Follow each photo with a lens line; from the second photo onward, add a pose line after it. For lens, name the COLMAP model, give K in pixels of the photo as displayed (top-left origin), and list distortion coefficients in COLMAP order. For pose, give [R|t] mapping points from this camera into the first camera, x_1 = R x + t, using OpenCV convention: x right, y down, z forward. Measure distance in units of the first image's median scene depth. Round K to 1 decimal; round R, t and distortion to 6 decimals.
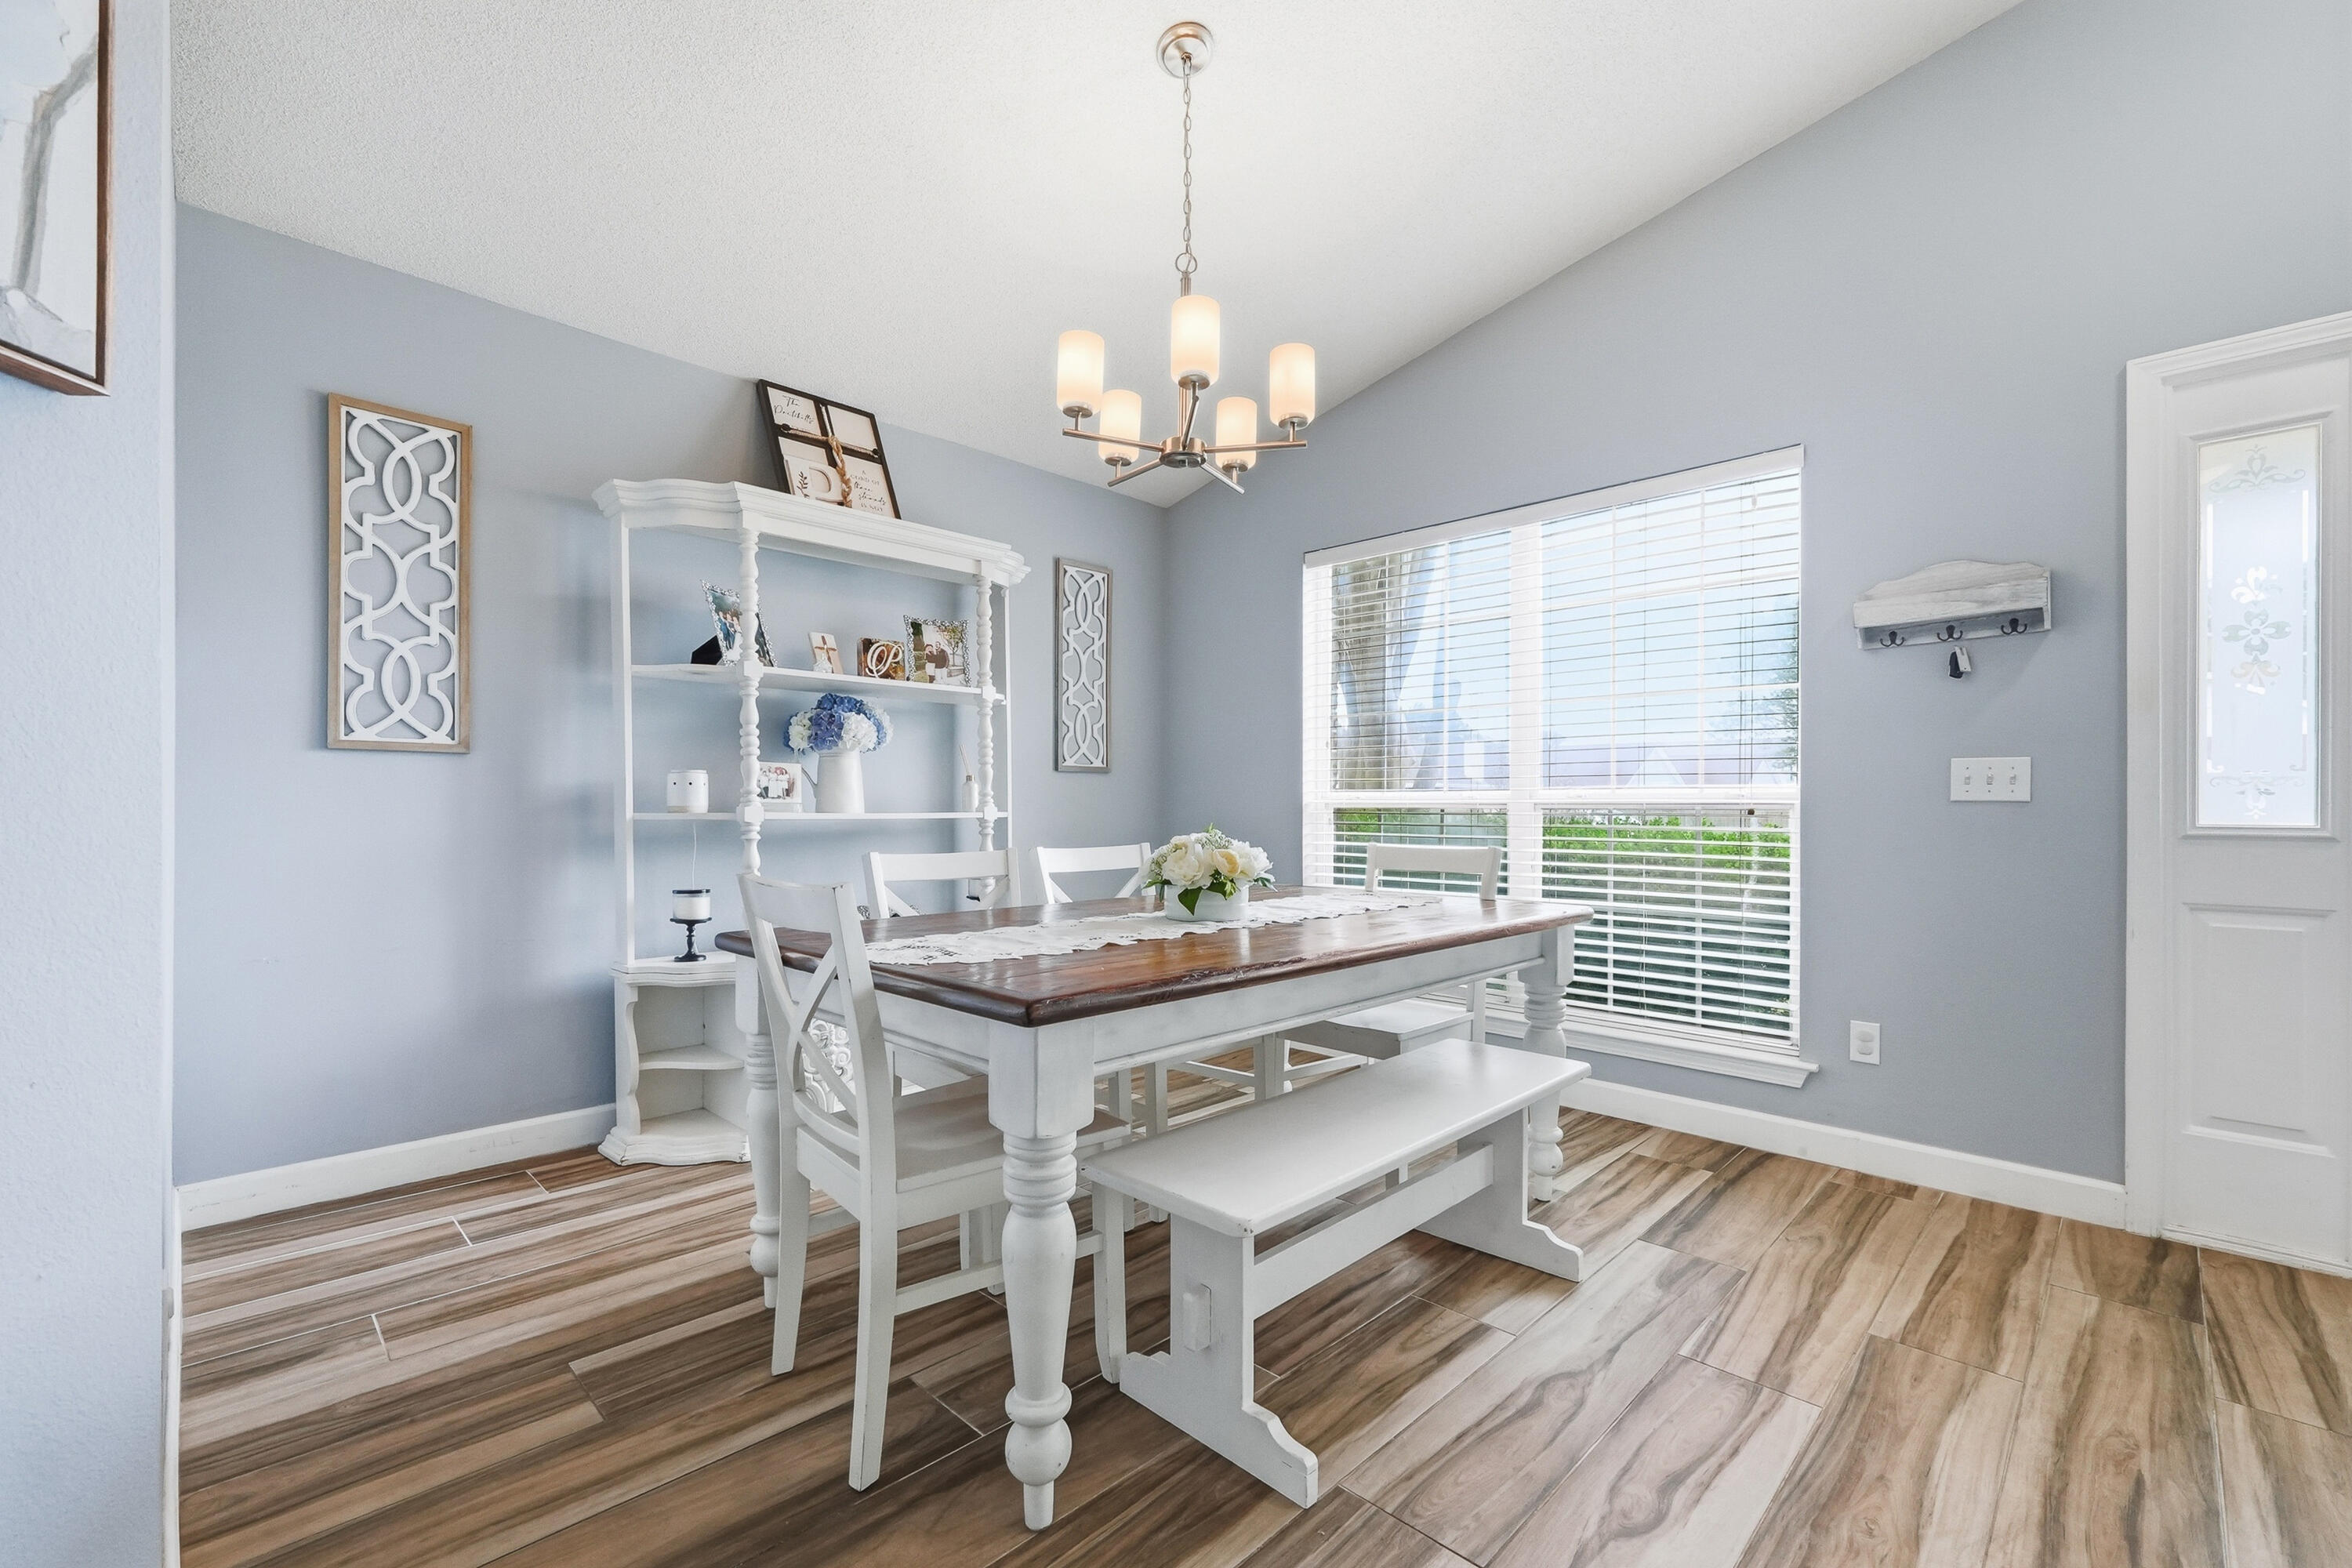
lens RADIAL K [[989.5, 0, 1192.3], [0, 989.5, 811.1], [0, 0, 1]] dist [-0.009547, 0.006252]
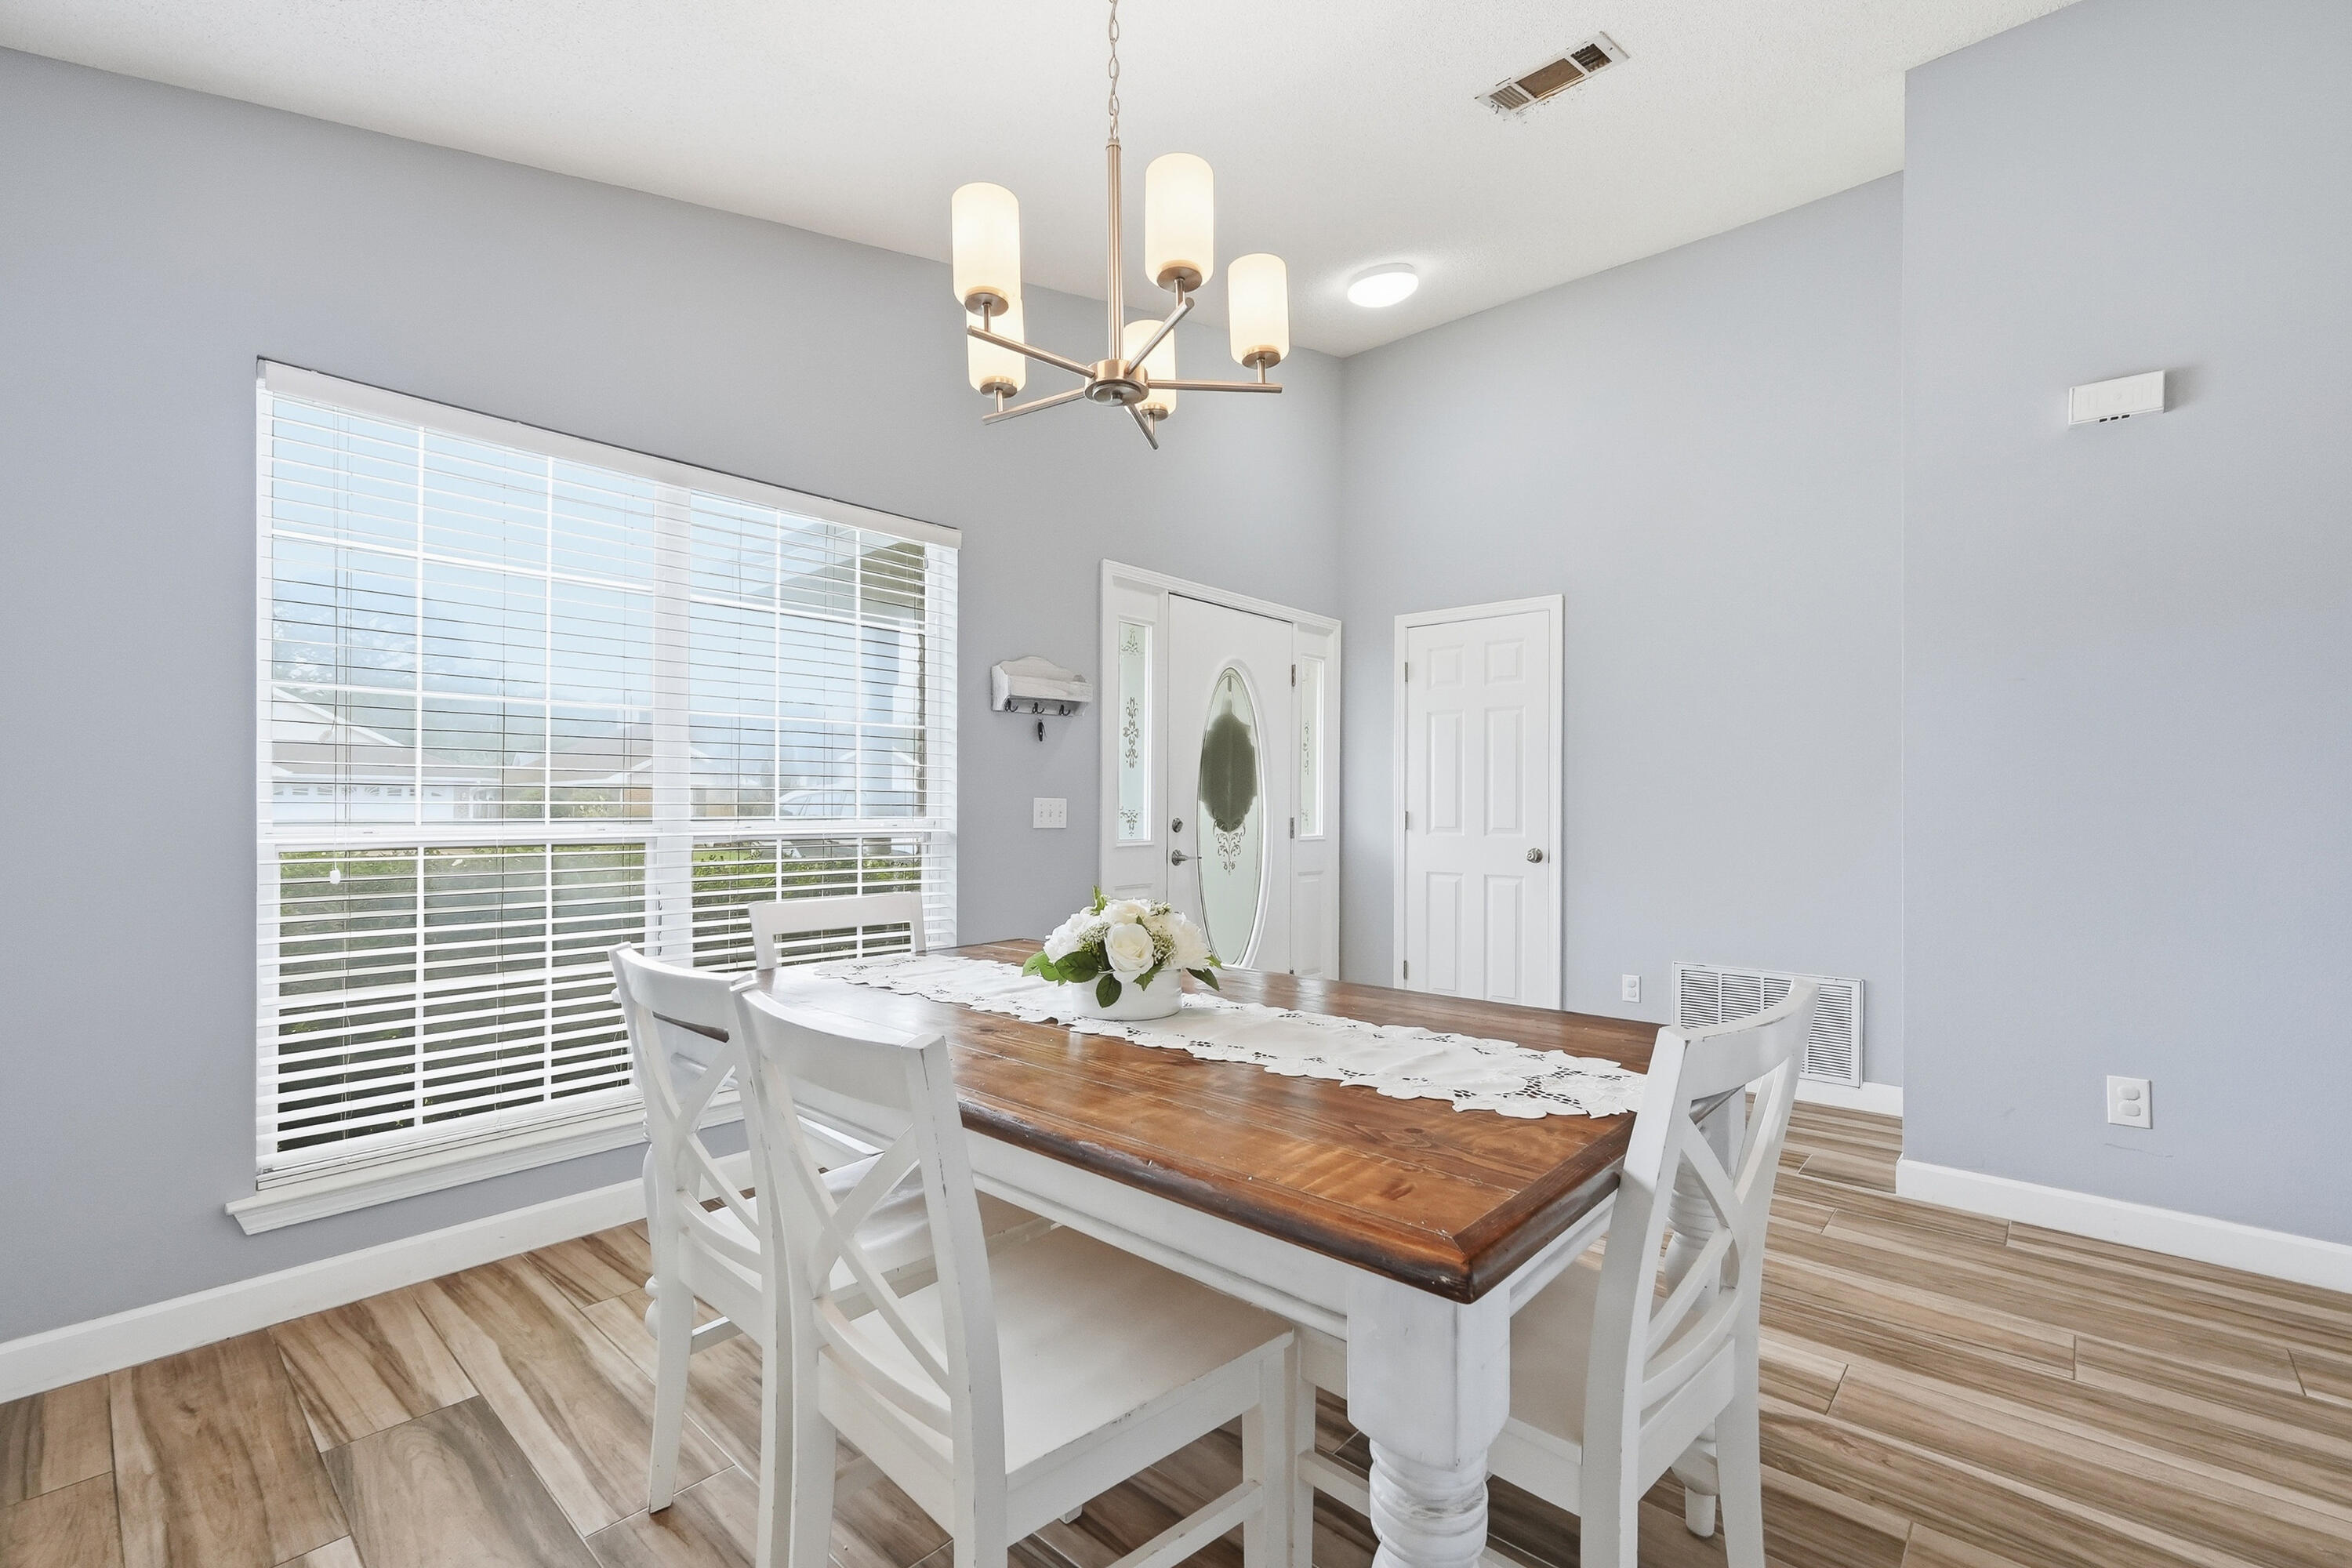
lens RADIAL K [[1017.7, 0, 1175.4], [0, 1017.7, 795.7], [0, 0, 1]] dist [-0.005269, 0.004600]
pose [[-0.032949, 0.006890, 0.999433, -0.675734], [-0.002572, 0.999972, -0.006979, -0.047235], [-0.999454, -0.002800, -0.032931, 0.852273]]
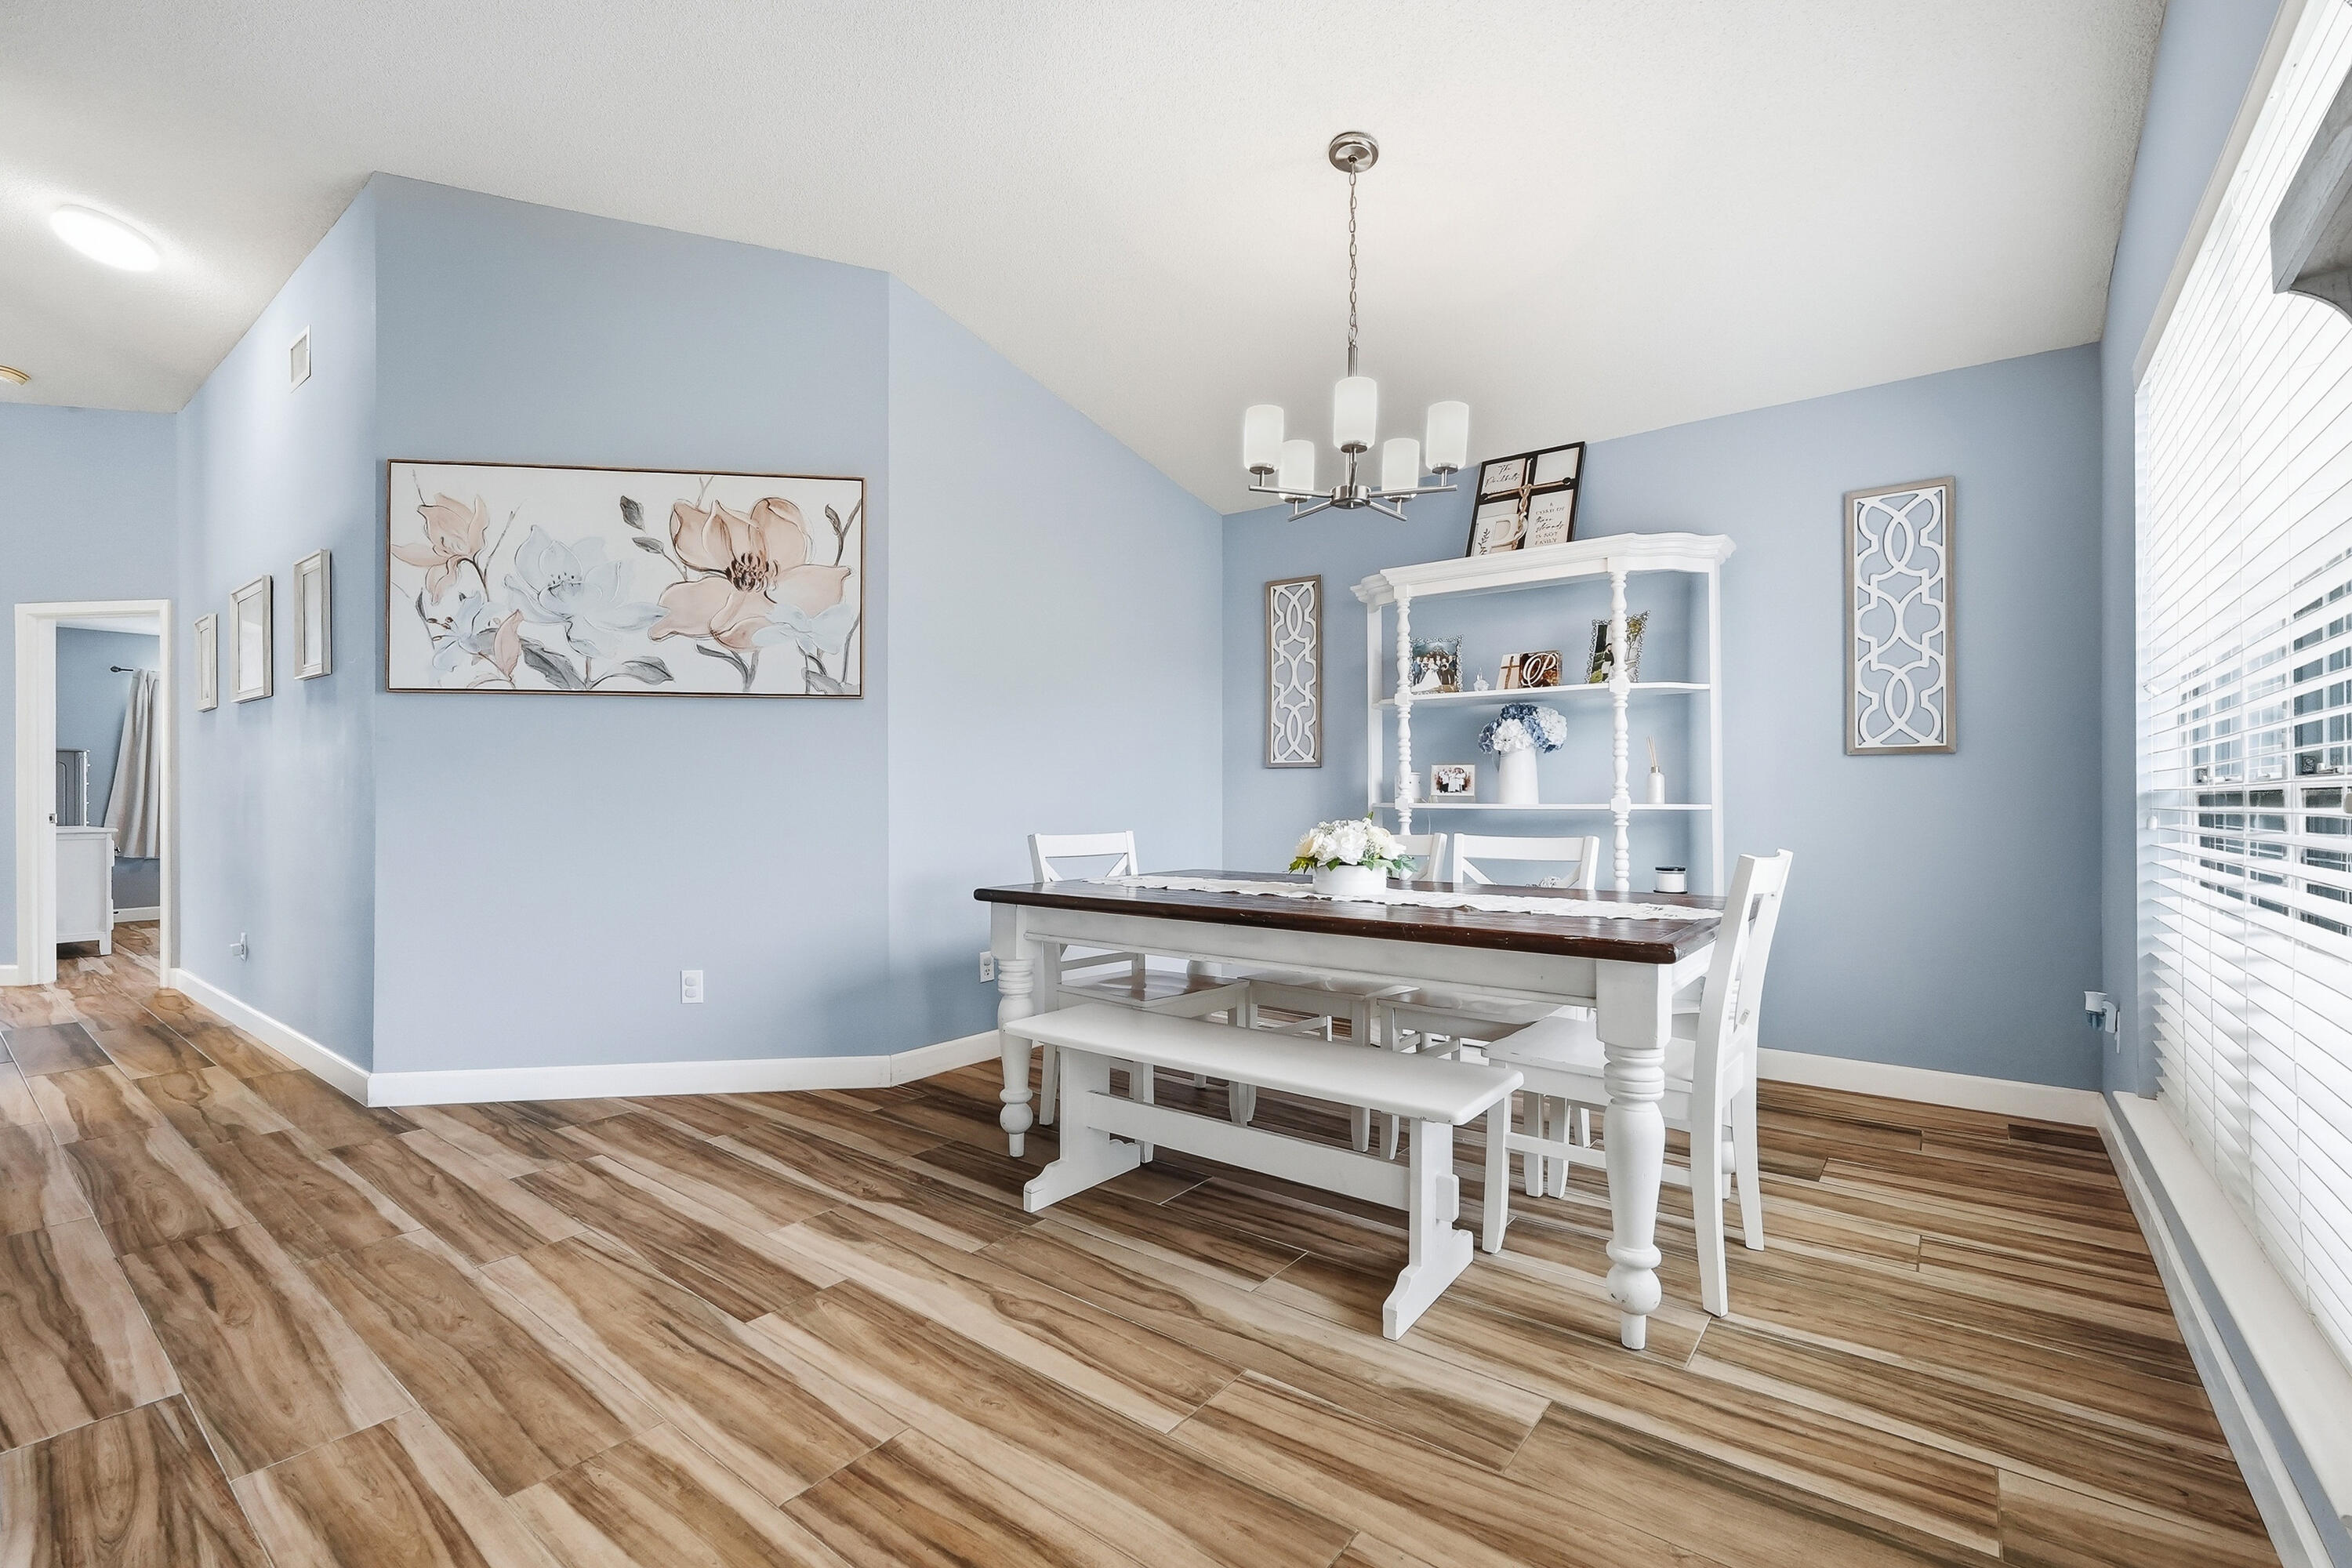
lens RADIAL K [[1017.7, 0, 1175.4], [0, 1017.7, 795.7], [0, 0, 1]] dist [-0.005269, 0.004600]
pose [[0.119512, -0.002842, -0.992829, 1.011884], [-0.004620, 0.999983, -0.003419, -0.001821], [0.992822, 0.004996, 0.119496, 0.559454]]
